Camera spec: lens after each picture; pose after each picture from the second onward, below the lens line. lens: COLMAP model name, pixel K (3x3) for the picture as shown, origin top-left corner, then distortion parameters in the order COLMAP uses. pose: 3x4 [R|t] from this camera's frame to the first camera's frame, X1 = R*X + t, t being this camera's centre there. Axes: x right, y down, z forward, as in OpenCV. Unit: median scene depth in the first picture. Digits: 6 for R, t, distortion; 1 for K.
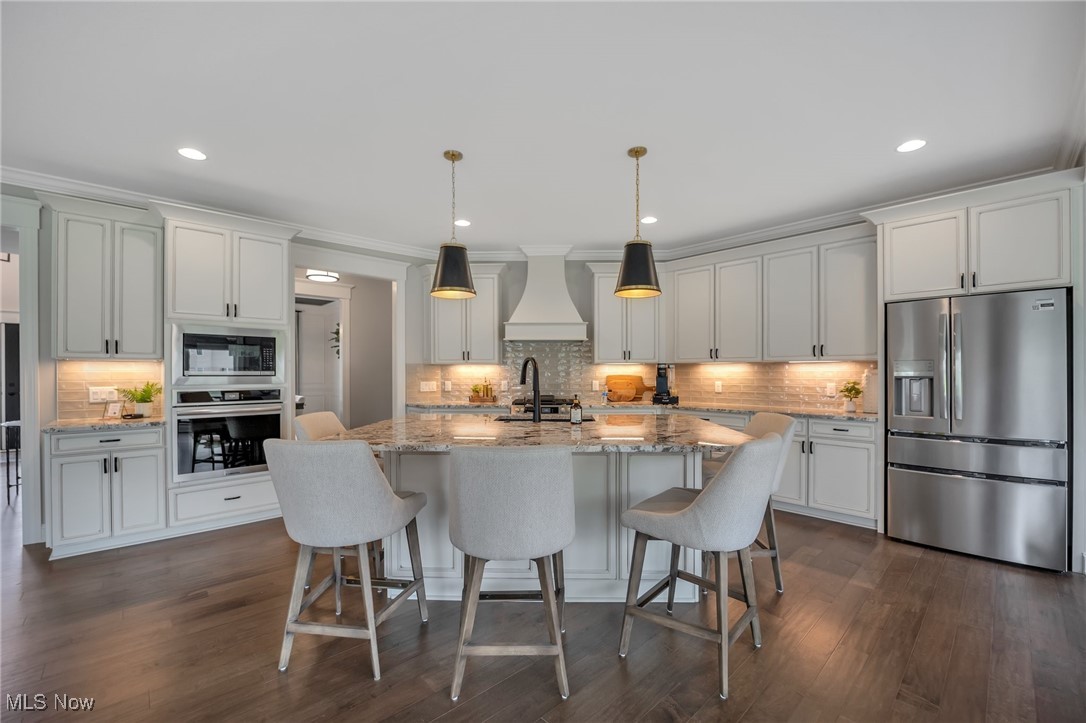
lens RADIAL K [[449.0, 0, 538.8], [0, 449.0, 364.4], [0, 0, 1]] dist [-0.004112, 0.001648]
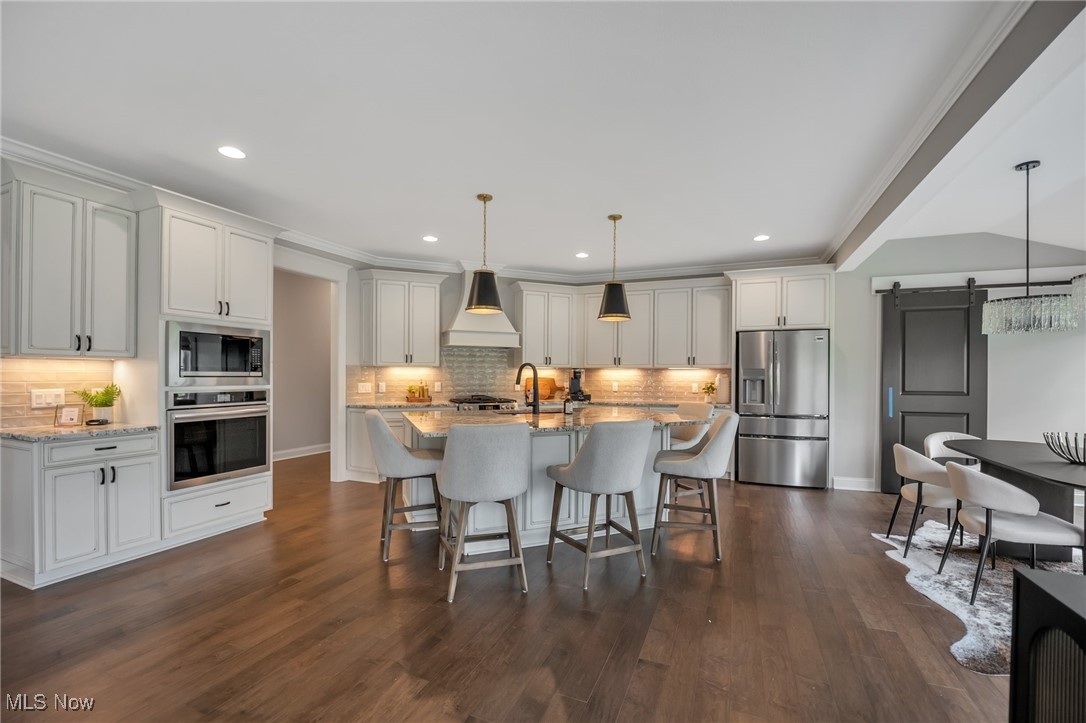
lens RADIAL K [[449.0, 0, 551.9], [0, 449.0, 369.6], [0, 0, 1]] dist [-0.004112, 0.001648]
pose [[0.912837, 0.009709, 0.408210, -0.434186], [-0.012071, 0.999922, 0.003210, -0.001480], [-0.408147, -0.007858, 0.912883, -0.161070]]
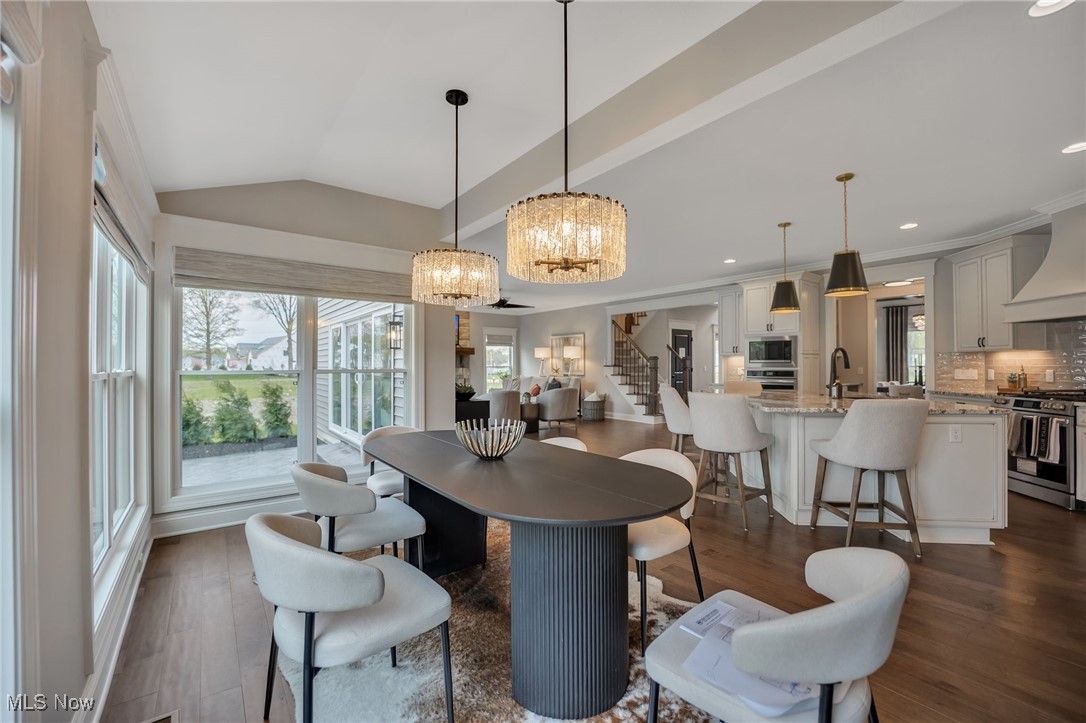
lens RADIAL K [[449.0, 0, 542.0], [0, 449.0, 366.3], [0, 0, 1]] dist [-0.004112, 0.001648]
pose [[-0.105615, -0.000753, -0.994407, 1.352727], [0.008853, 0.999959, -0.001697, 0.037969], [0.994368, -0.008983, -0.105604, 0.262436]]
